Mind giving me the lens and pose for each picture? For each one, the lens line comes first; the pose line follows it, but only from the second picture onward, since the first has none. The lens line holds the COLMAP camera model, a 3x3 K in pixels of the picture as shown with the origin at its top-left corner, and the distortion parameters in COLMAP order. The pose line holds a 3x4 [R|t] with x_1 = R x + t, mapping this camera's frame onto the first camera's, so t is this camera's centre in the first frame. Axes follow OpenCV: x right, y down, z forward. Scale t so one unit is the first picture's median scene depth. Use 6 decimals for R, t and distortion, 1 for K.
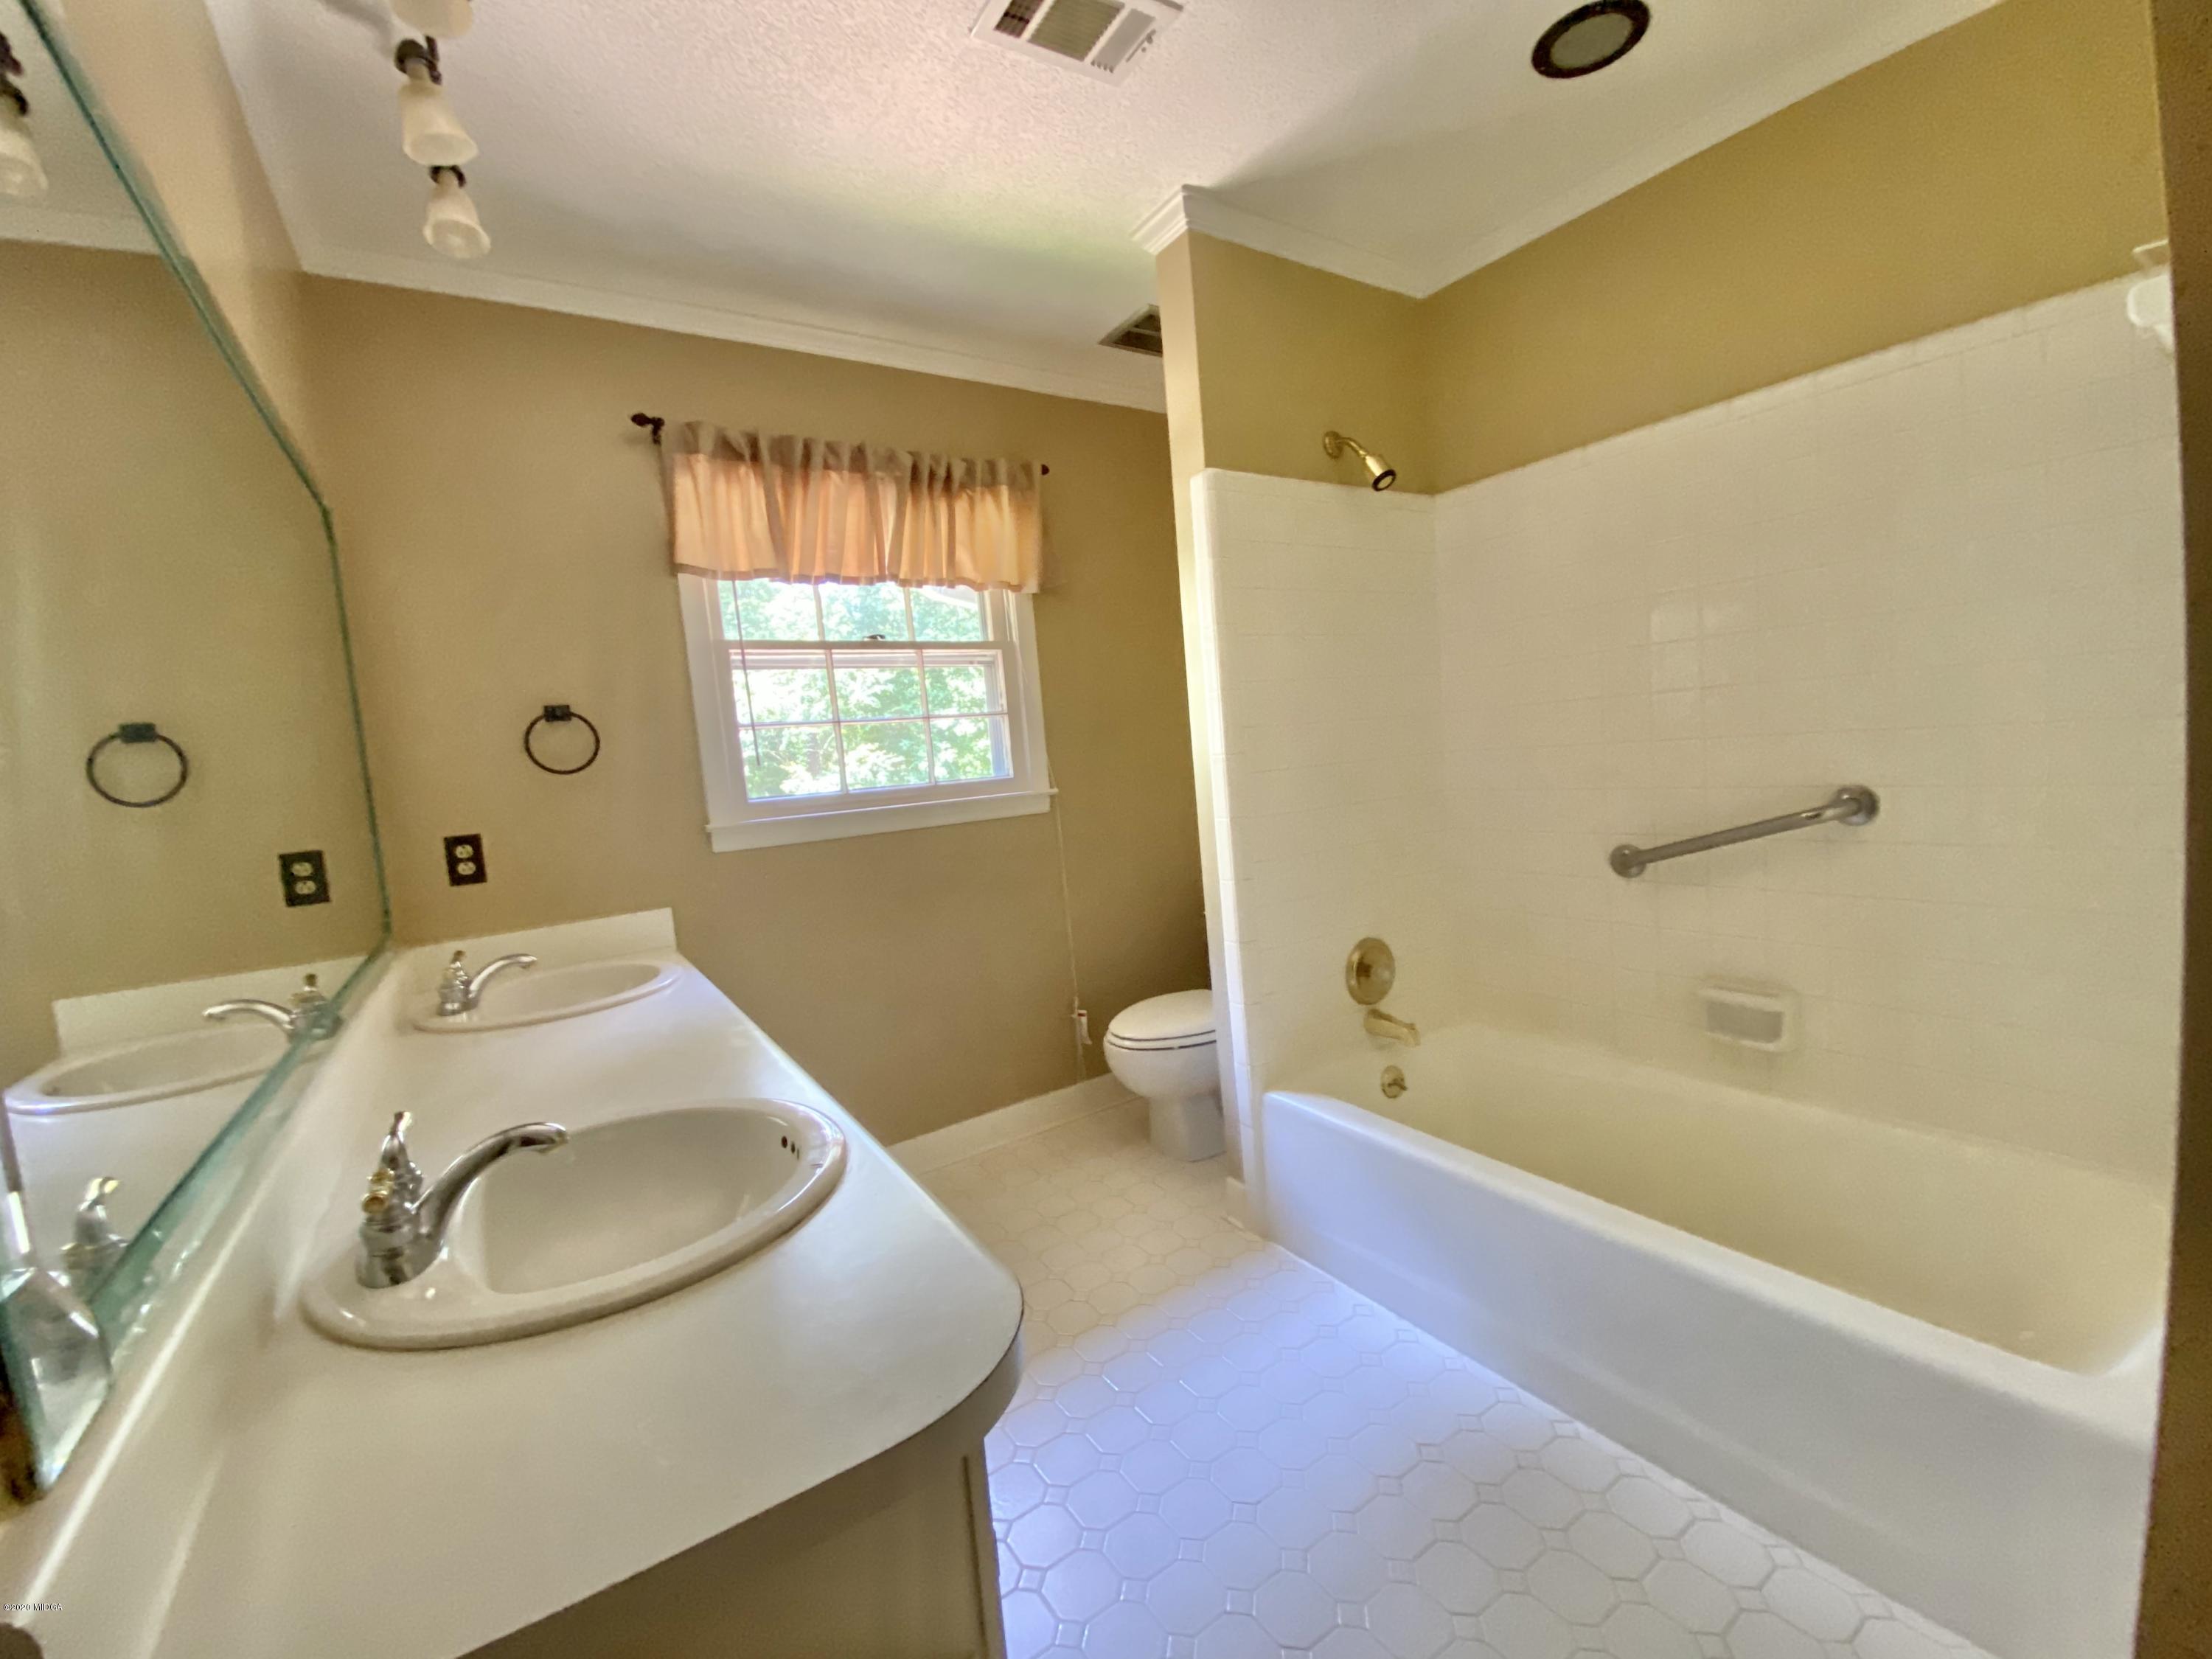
lens RADIAL K [[929.8, 0, 1094.1], [0, 929.8, 822.2], [0, 0, 1]] dist [0.081150, -0.046417]
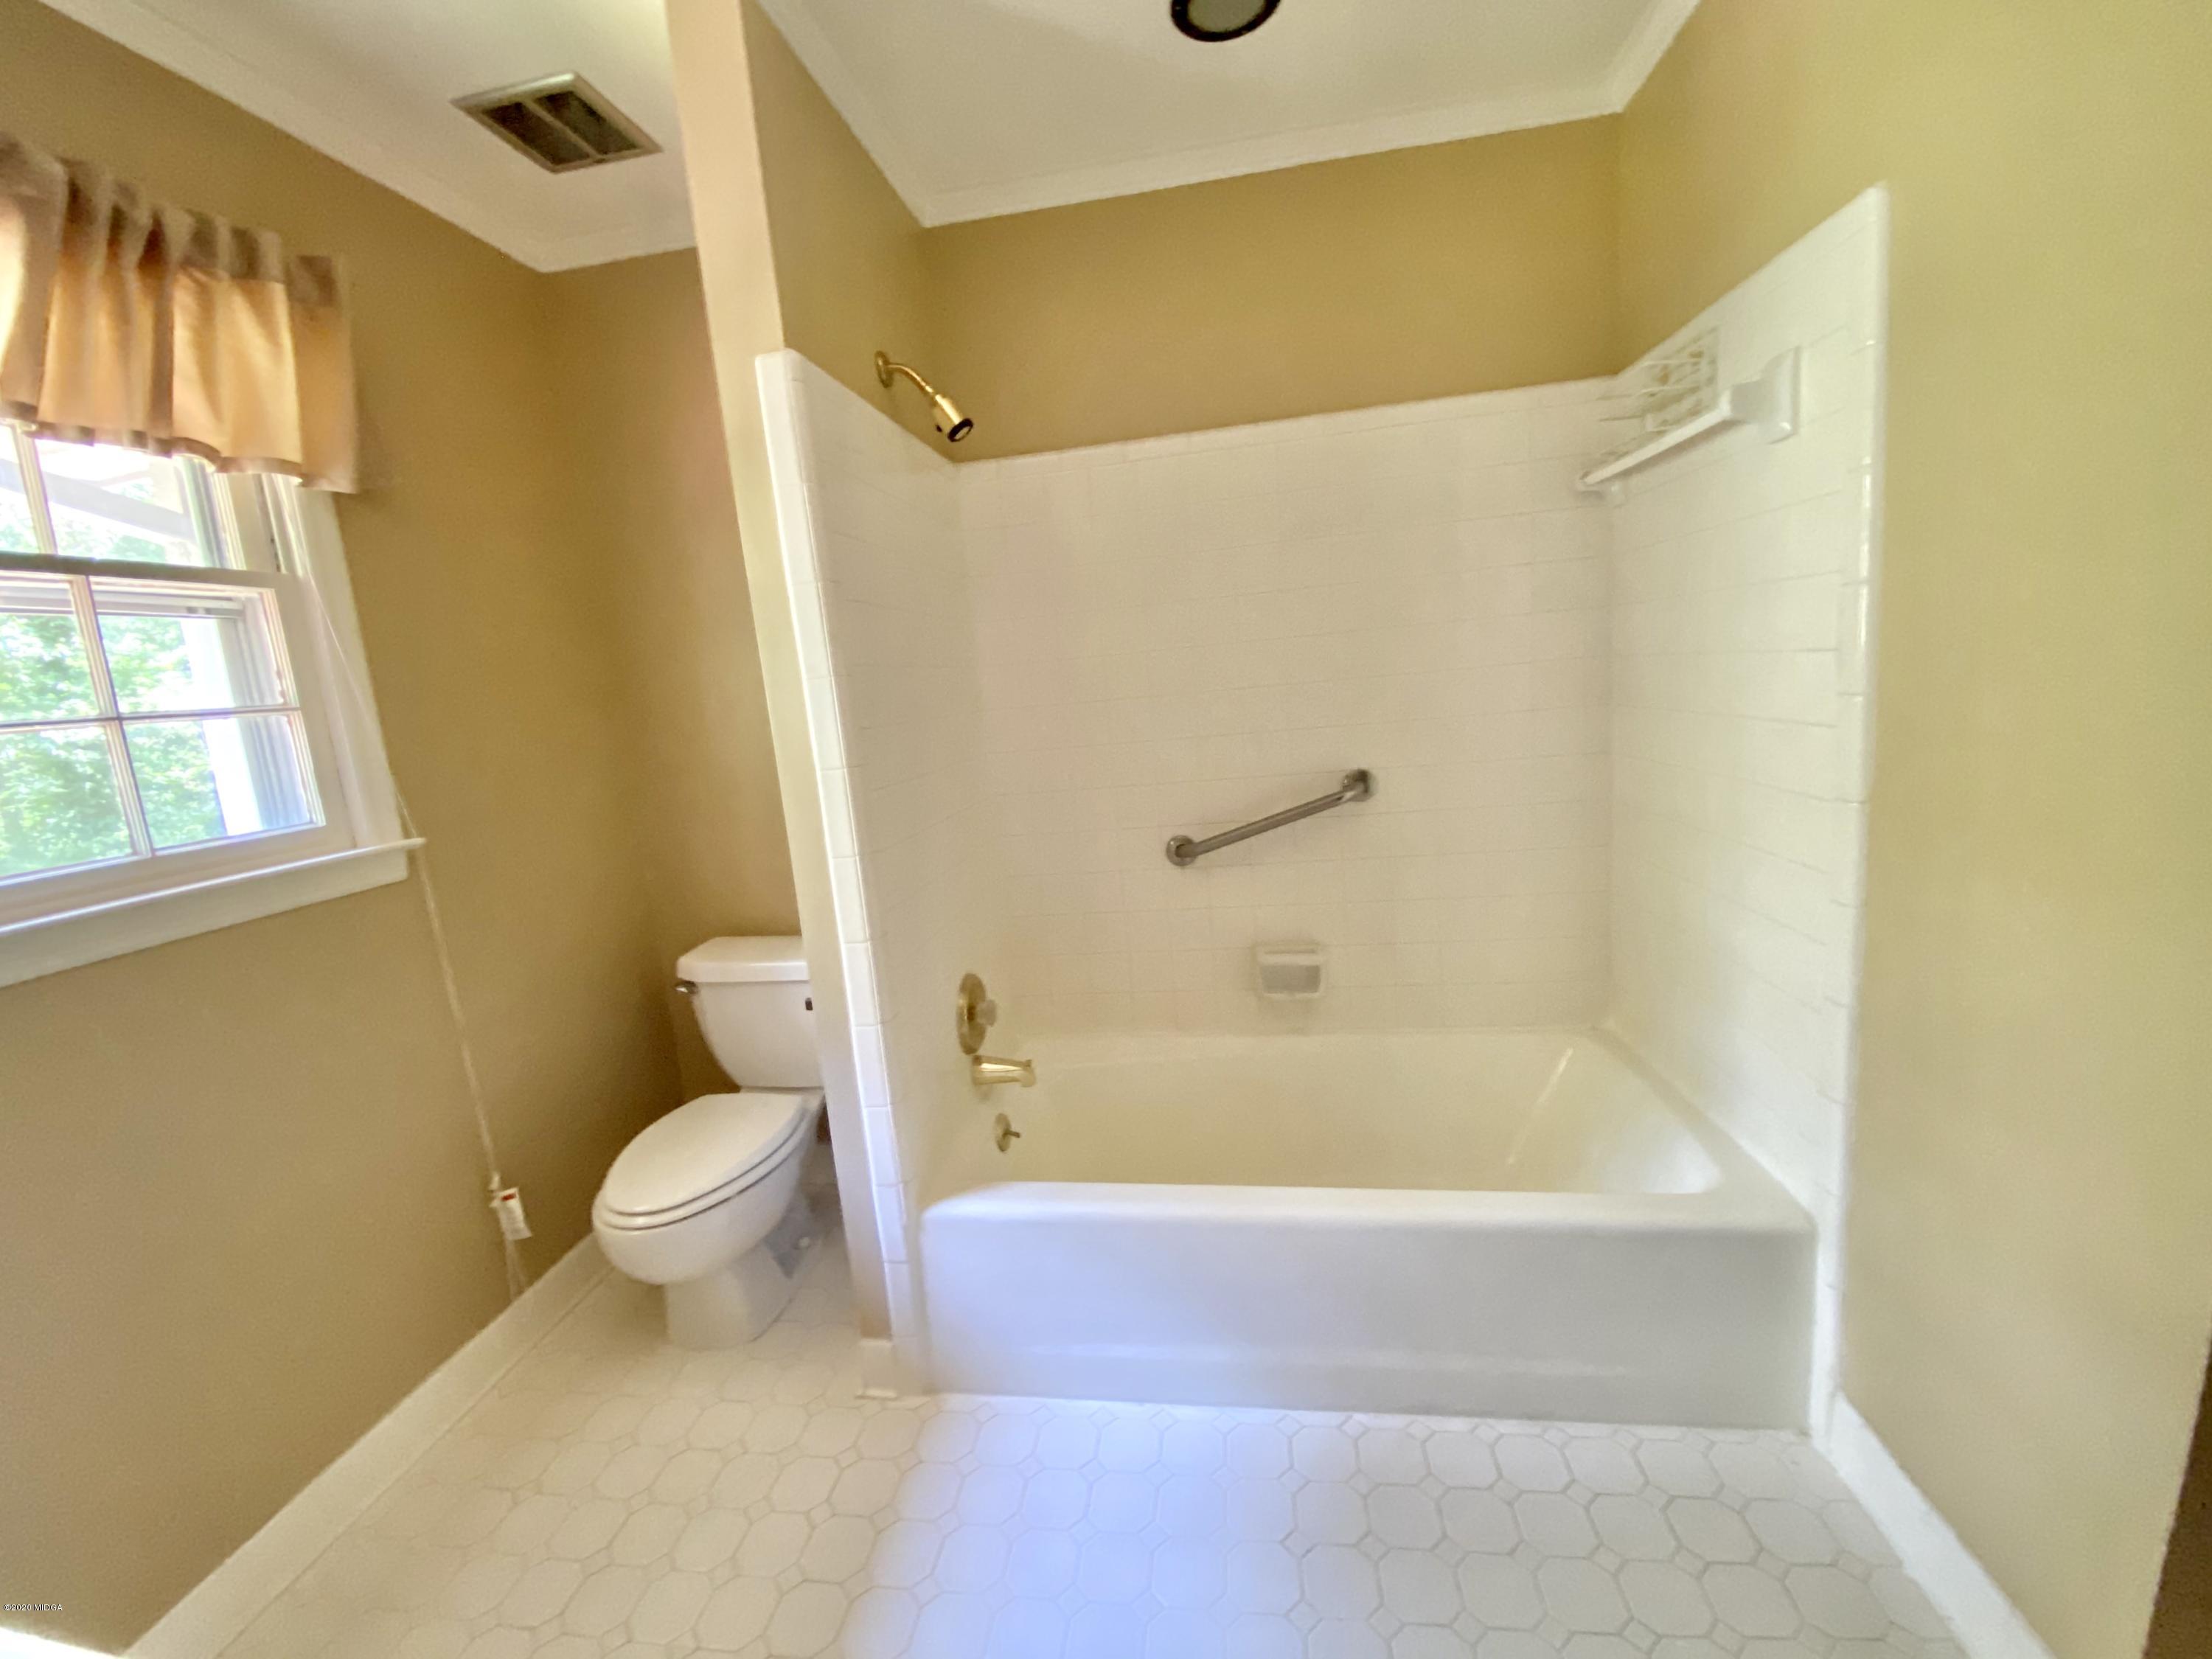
lens RADIAL K [[914.3, 0, 1105.5], [0, 914.3, 822.7], [0, 0, 1]] dist [0.021211, -0.018863]
pose [[0.663071, -0.092259, 0.742849, -0.207878], [0.087495, 0.995126, 0.045492, -0.038497], [-0.743425, 0.034831, 0.667911, 0.330153]]
